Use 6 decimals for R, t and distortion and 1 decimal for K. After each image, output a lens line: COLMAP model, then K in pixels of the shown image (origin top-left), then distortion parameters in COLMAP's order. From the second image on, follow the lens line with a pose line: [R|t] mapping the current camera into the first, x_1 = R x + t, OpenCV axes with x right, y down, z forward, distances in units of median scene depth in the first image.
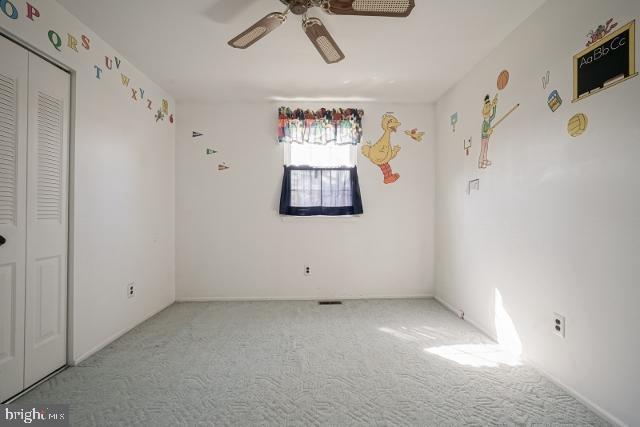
lens RADIAL K [[300.2, 0, 319.9], [0, 300.2, 211.6], [0, 0, 1]] dist [0.000701, -0.000653]
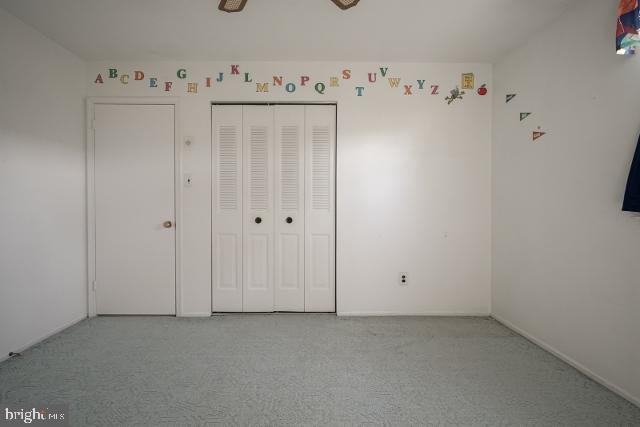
lens RADIAL K [[300.2, 0, 322.4], [0, 300.2, 211.2], [0, 0, 1]] dist [0.000701, -0.000653]
pose [[-0.033875, 0.023840, -0.999142, 0.534468], [-0.000527, 0.999715, 0.023872, -0.000951], [0.999426, 0.001335, -0.033853, 0.931922]]
